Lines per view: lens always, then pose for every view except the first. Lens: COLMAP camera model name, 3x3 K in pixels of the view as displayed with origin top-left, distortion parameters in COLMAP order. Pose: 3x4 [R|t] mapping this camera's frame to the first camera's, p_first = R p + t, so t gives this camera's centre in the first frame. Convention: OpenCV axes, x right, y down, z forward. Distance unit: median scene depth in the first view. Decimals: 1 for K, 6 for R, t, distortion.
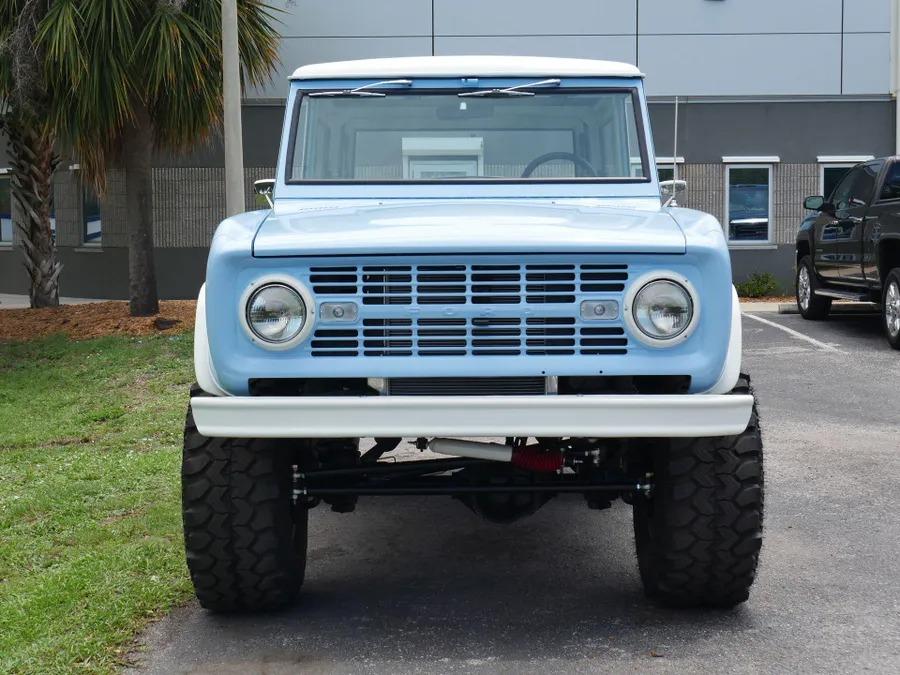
lens RADIAL K [[1499.3, 0, 449.8], [0, 1499.3, 261.5], [0, 0, 1]] dist [0.032546, -0.159751]
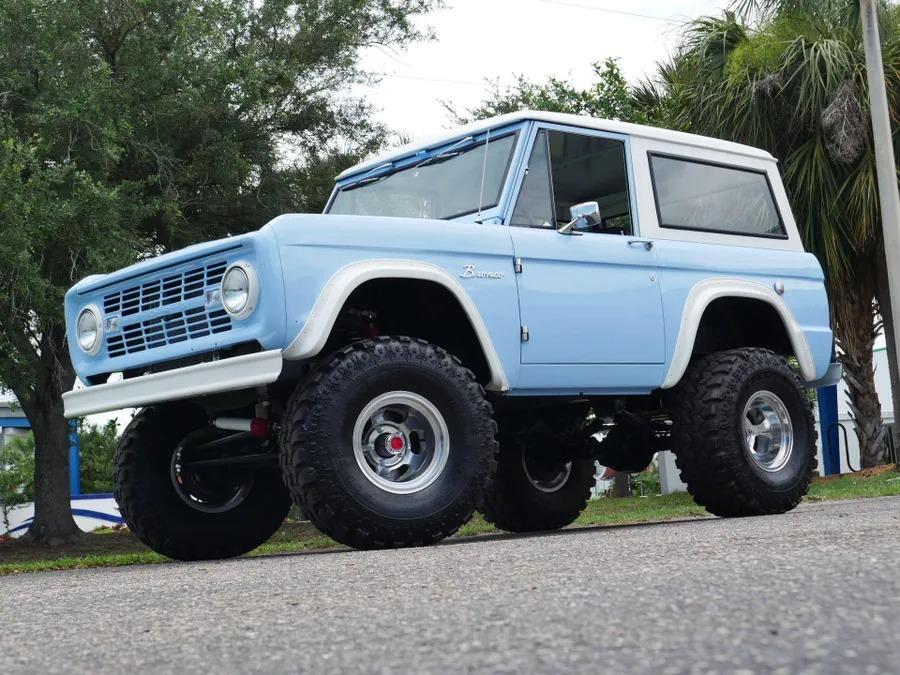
lens RADIAL K [[1486.5, 0, 450.0], [0, 1486.5, 337.5], [0, 0, 1]] dist [0.034616, -0.049492]
pose [[0.688226, -0.117970, -0.715841, 1.178739], [0.046690, 0.991848, -0.118567, 0.232499], [0.723992, 0.048178, 0.688124, 0.245025]]
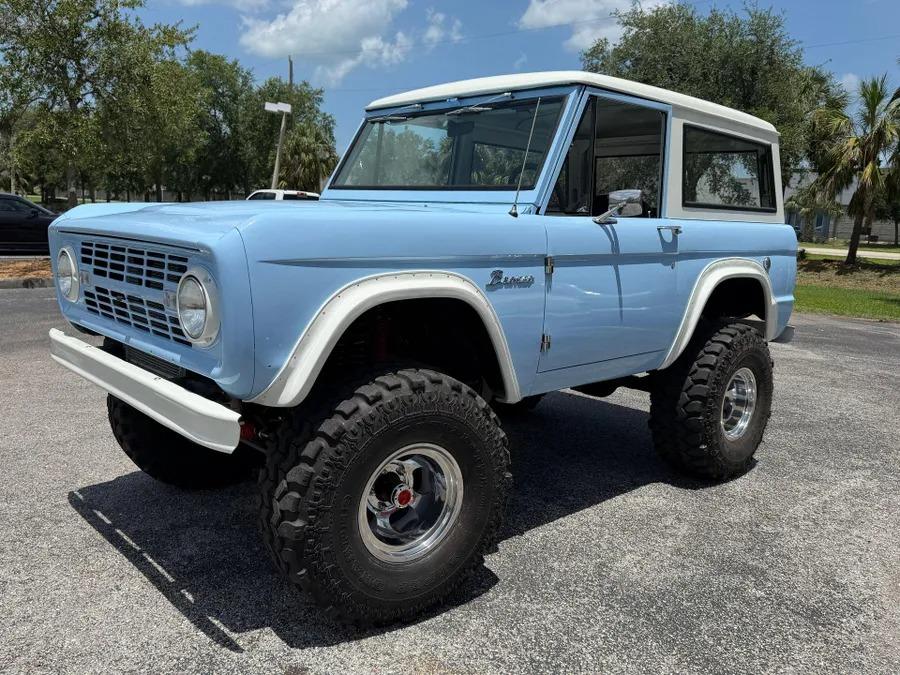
lens RADIAL K [[714.6, 0, 450.1], [0, 714.6, 358.2], [0, 0, 1]] dist [0.010735, -0.000167]
pose [[0.701250, 0.171269, -0.692037, 0.578816], [-0.065063, 0.982038, 0.177110, -0.028080], [0.709940, -0.079173, 0.699797, 0.784770]]
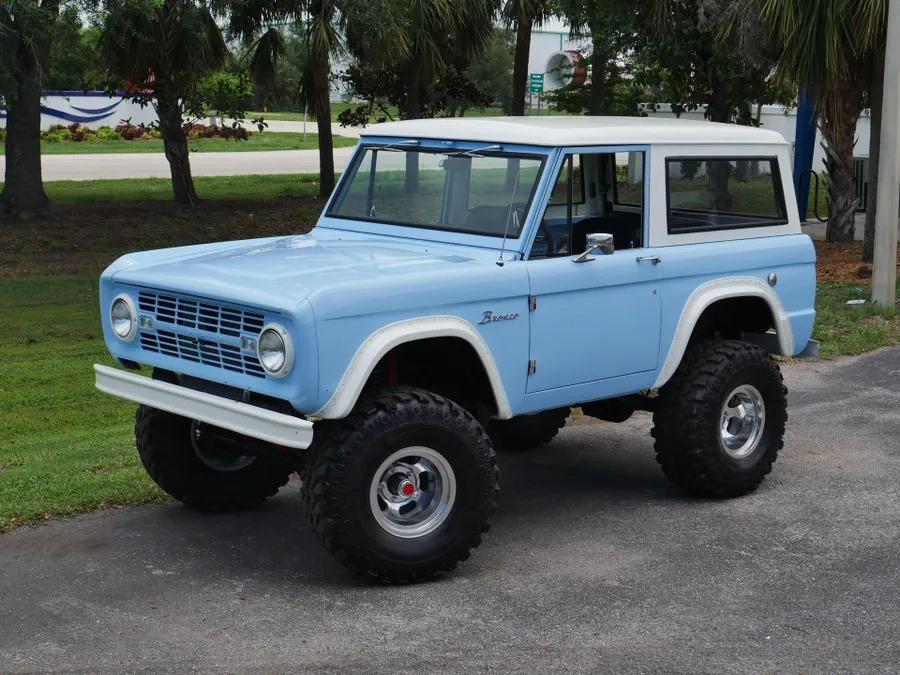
lens RADIAL K [[1511.9, 0, 450.0], [0, 1511.9, 337.5], [0, 0, 1]] dist [0.025972, -0.075635]
pose [[0.707557, 0.134599, -0.693720, 1.225214], [-0.045190, 0.988301, 0.145664, -0.191624], [0.705210, -0.071717, 0.705362, 0.120995]]
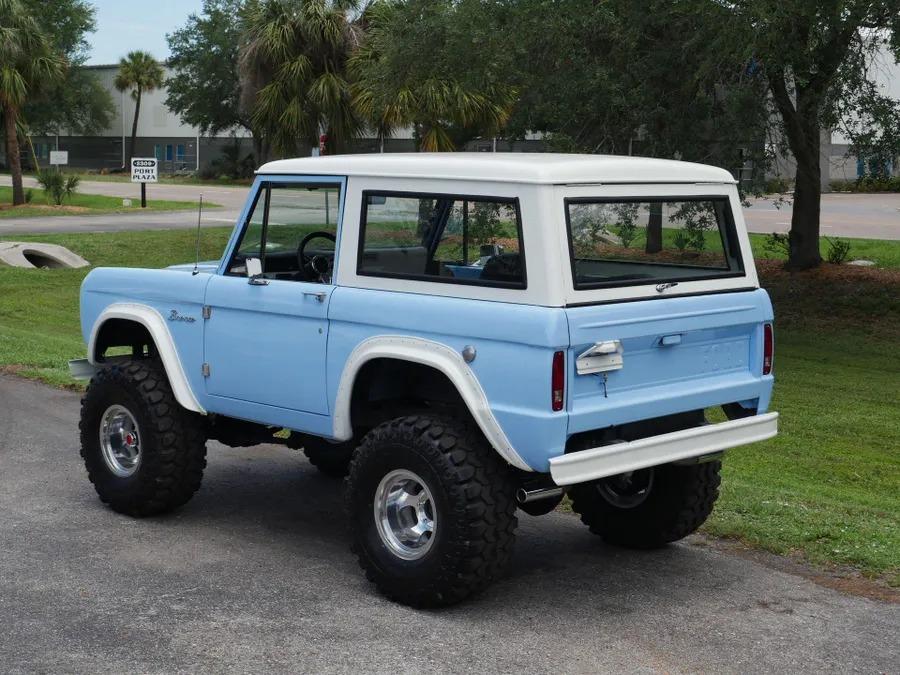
lens RADIAL K [[1511.9, 0, 450.0], [0, 1511.9, 337.5], [0, 0, 1]] dist [0.025972, -0.075635]
pose [[-0.689156, 0.087252, -0.719340, 1.247380], [-0.025074, 0.989258, 0.144013, -0.229990], [0.724179, 0.117284, -0.679566, 2.658329]]
